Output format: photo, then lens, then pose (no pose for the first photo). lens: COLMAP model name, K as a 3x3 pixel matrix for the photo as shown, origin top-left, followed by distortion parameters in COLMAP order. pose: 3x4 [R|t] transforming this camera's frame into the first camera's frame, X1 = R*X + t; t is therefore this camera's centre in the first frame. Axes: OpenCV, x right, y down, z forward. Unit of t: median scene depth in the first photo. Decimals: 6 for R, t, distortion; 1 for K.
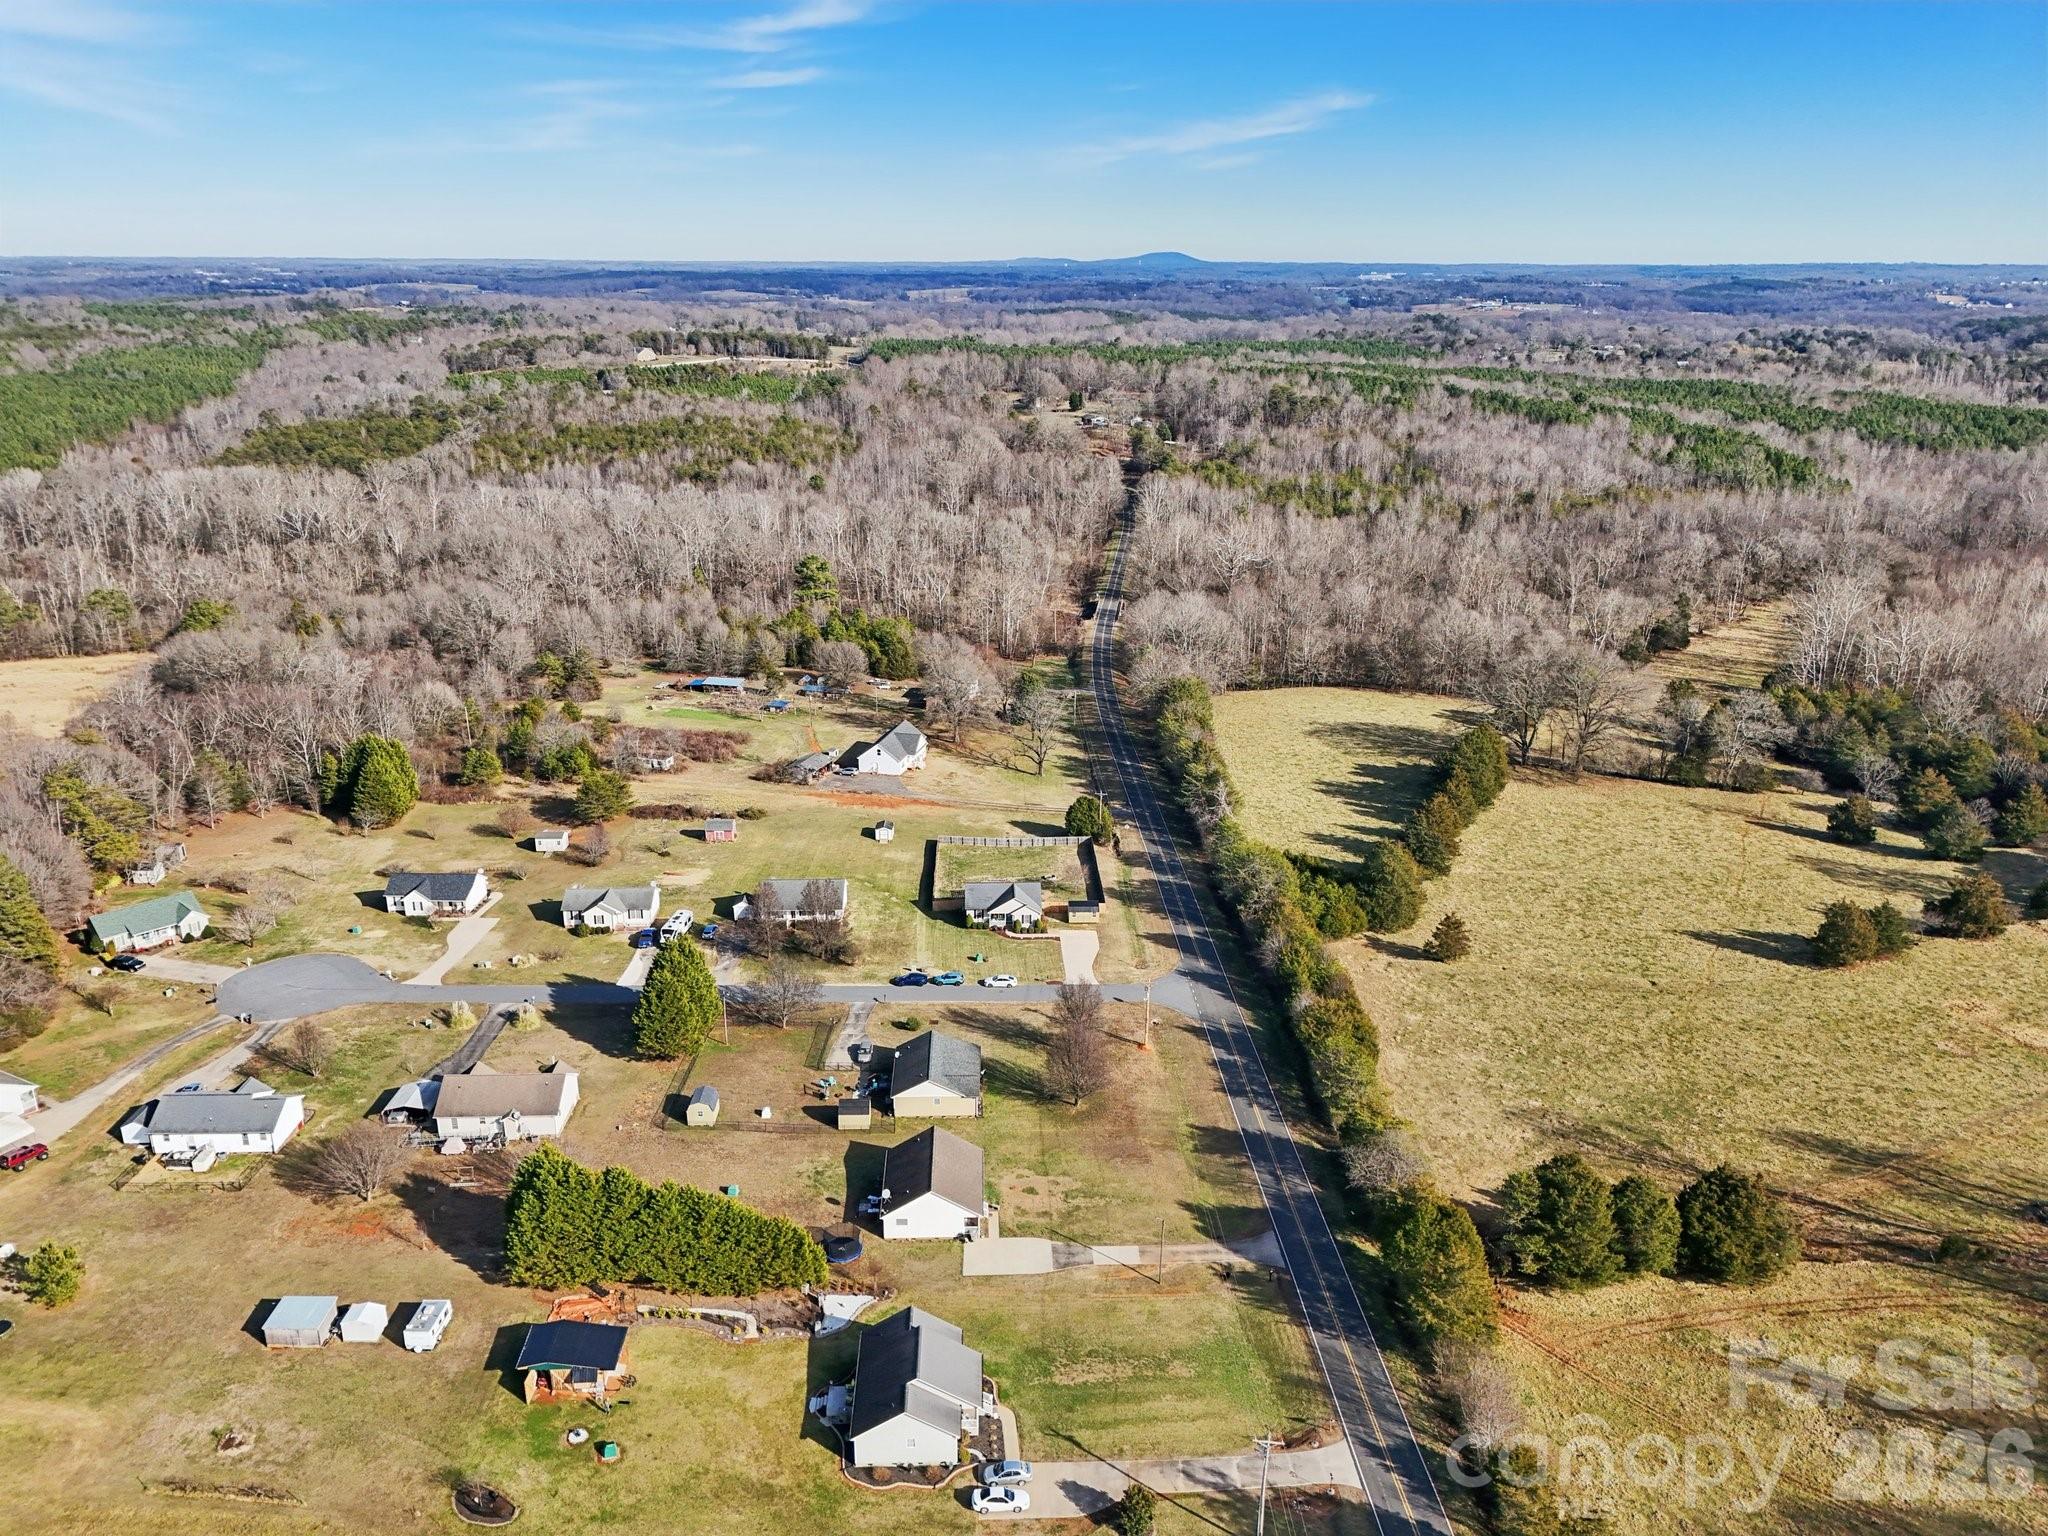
lens RADIAL K [[1502.0, 0, 1026.8], [0, 1502.0, 767.0], [0, 0, 1]] dist [0.052197, -0.033027]
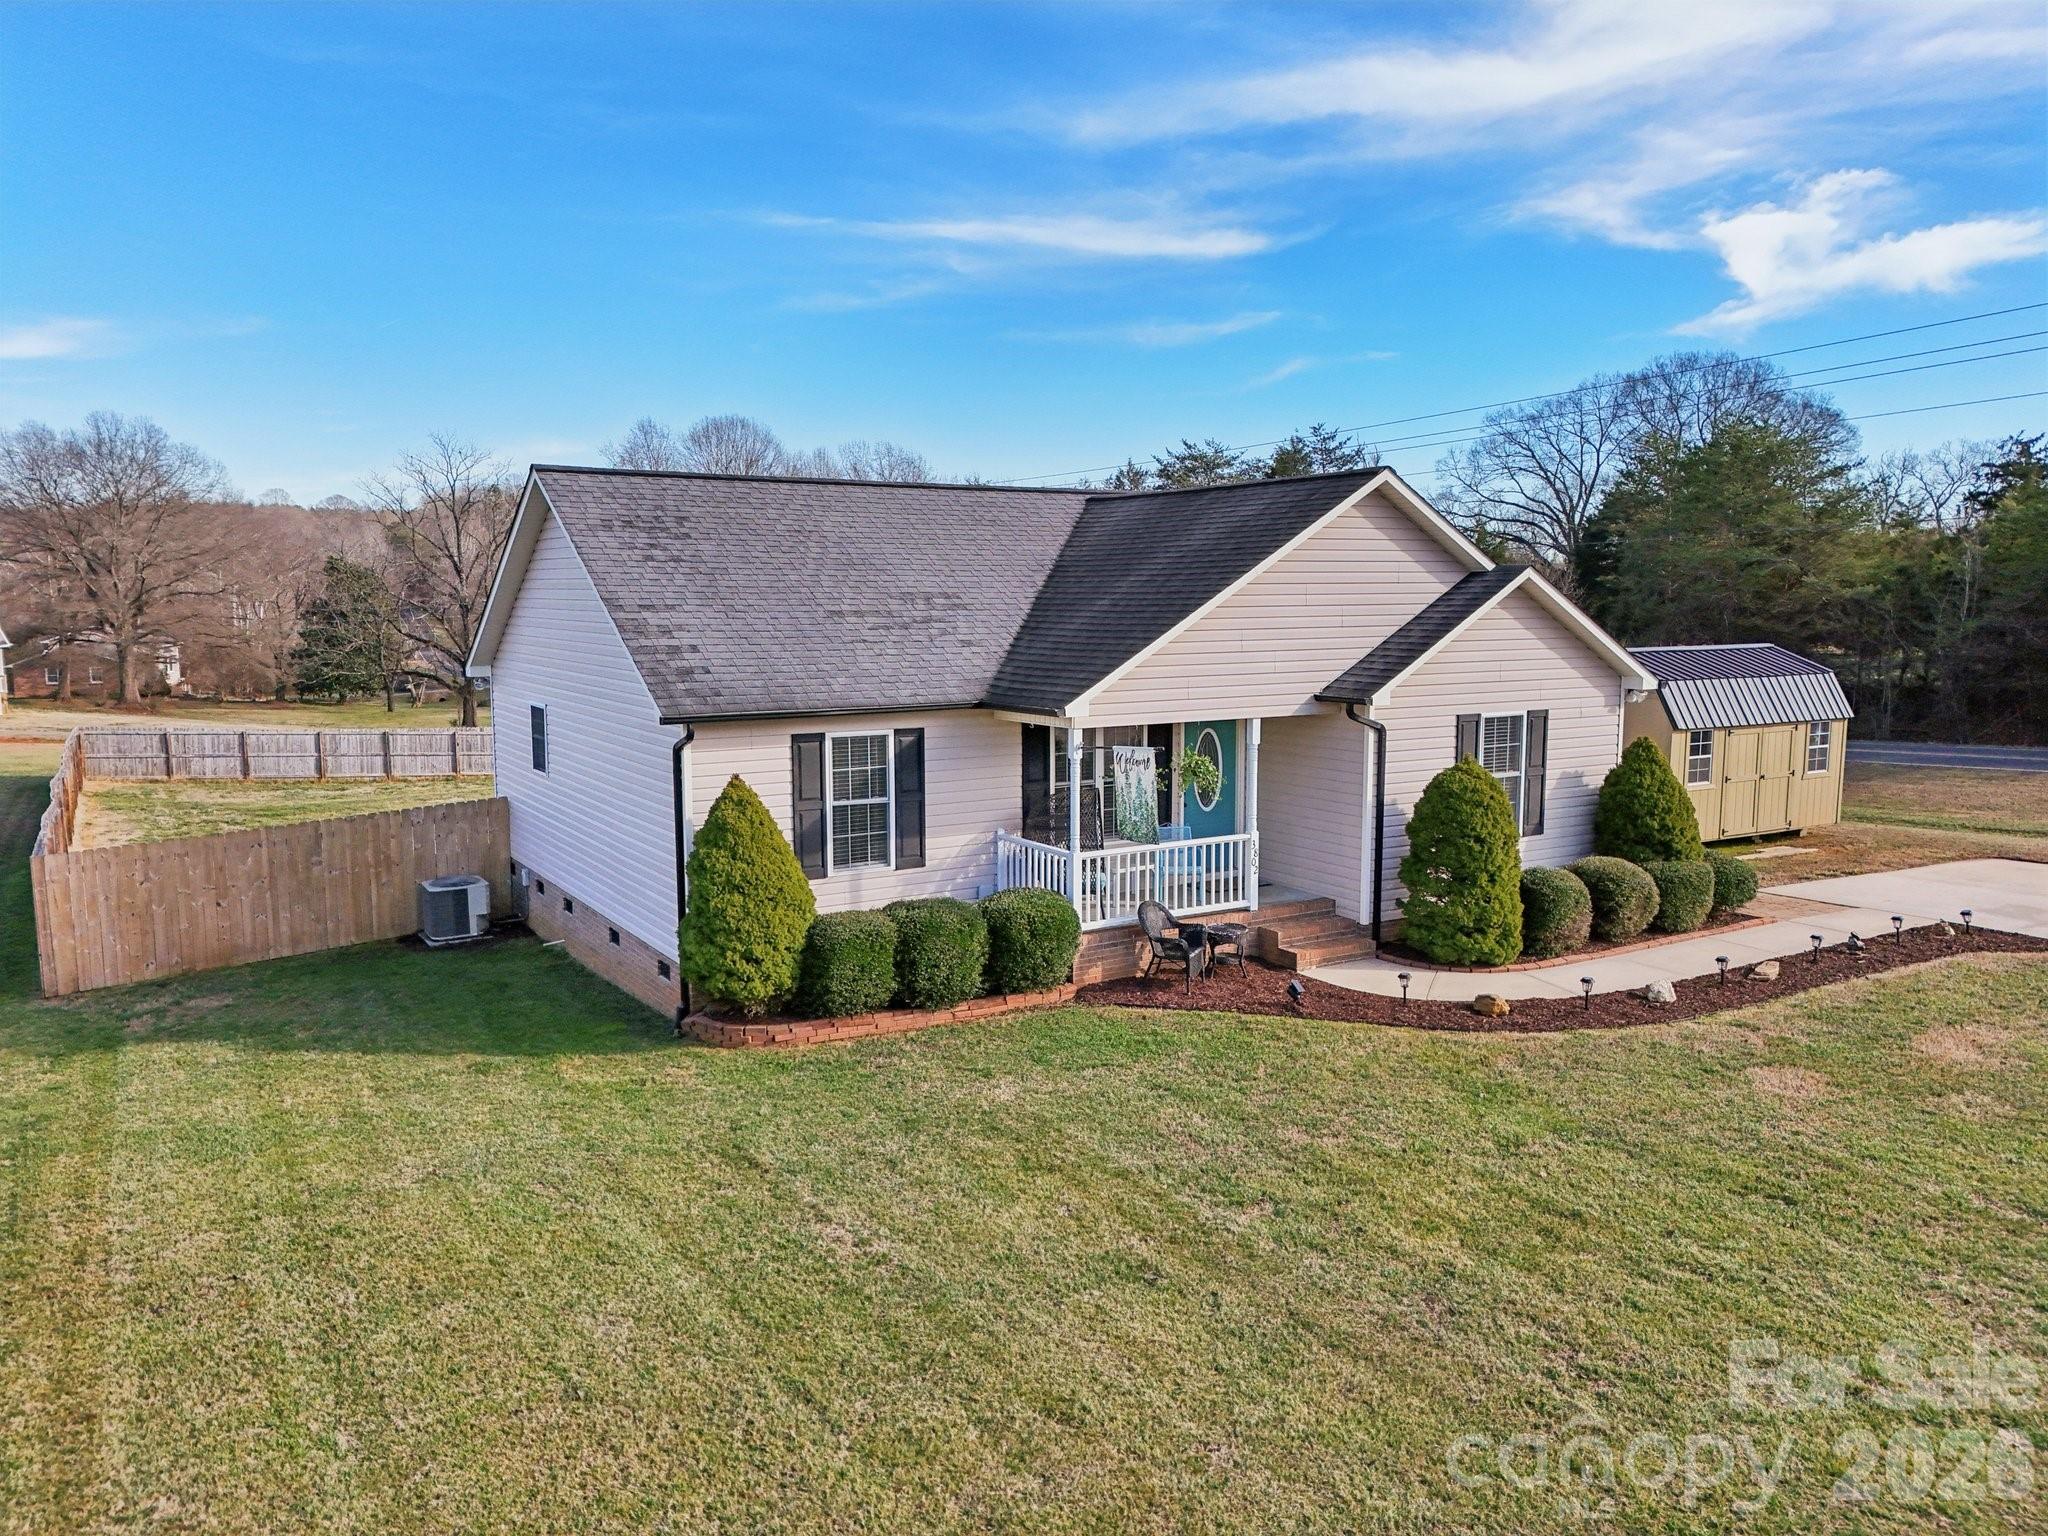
lens RADIAL K [[1502.0, 0, 1022.8], [0, 1502.0, 758.4], [0, 0, 1]] dist [0.052197, -0.033027]
pose [[0.869892, -0.064066, 0.489064, -0.057962], [0.164018, 0.972675, -0.164319, 0.106942], [-0.465173, 0.223155, 0.856631, 0.928936]]
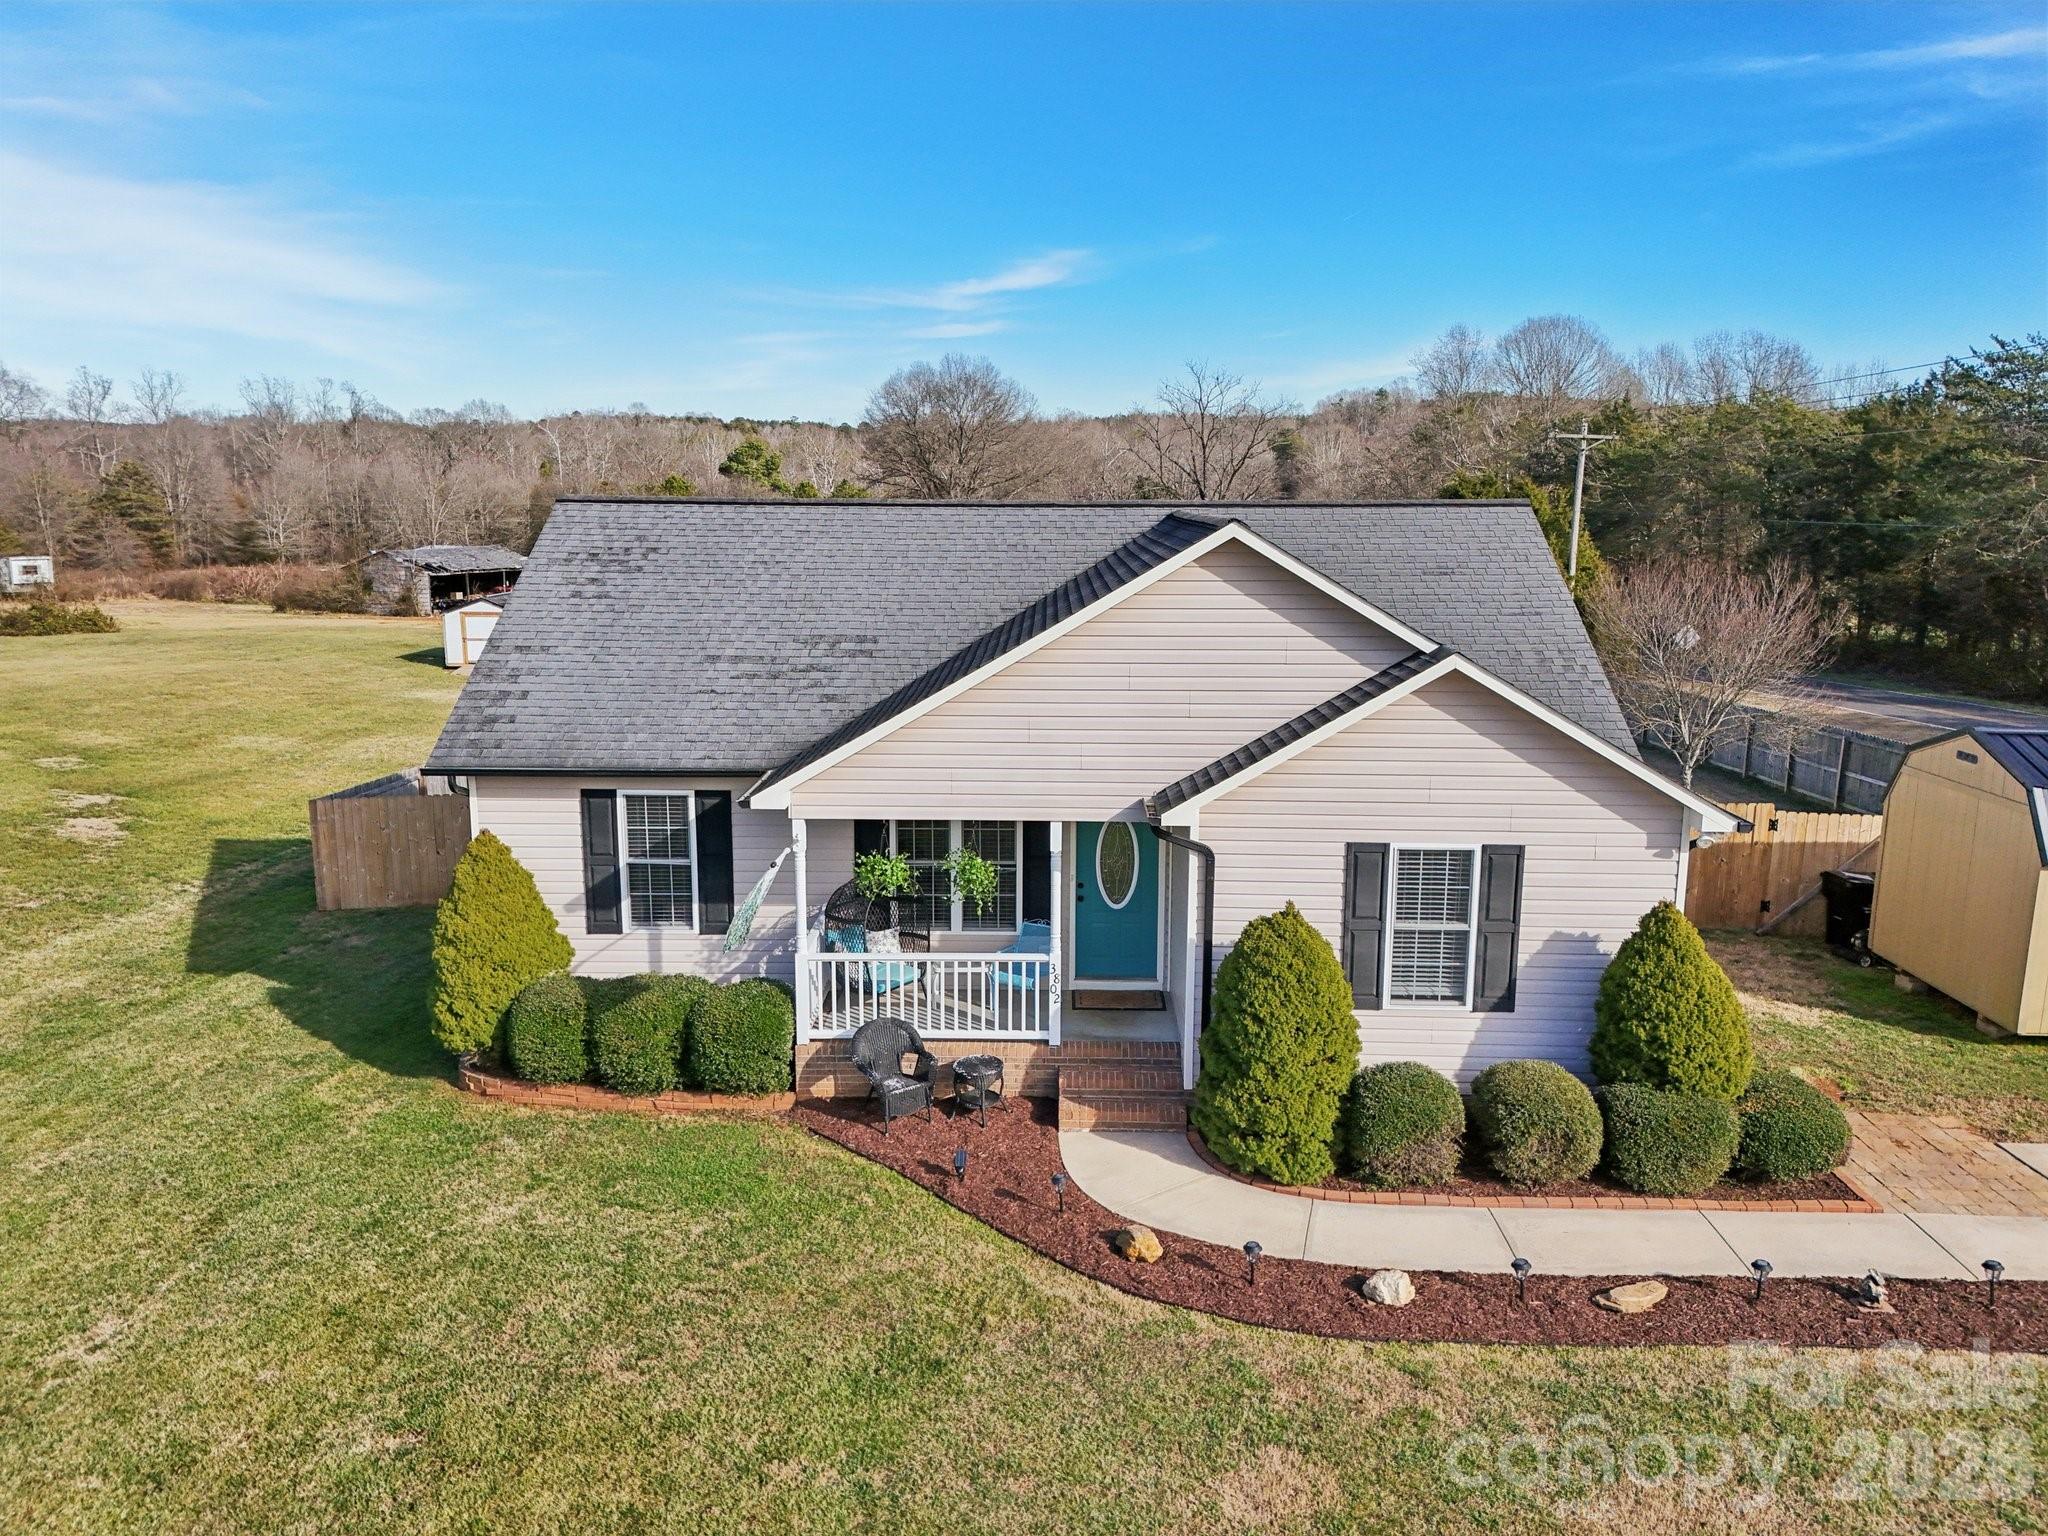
lens RADIAL K [[1502.0, 0, 1021.4], [0, 1502.0, 773.9], [0, 0, 1]] dist [0.052197, -0.033027]
pose [[0.998297, 0.008063, -0.057768, -0.012470], [-0.015751, 0.990871, -0.133890, 0.101413], [0.056161, 0.134572, 0.989311, 0.925743]]
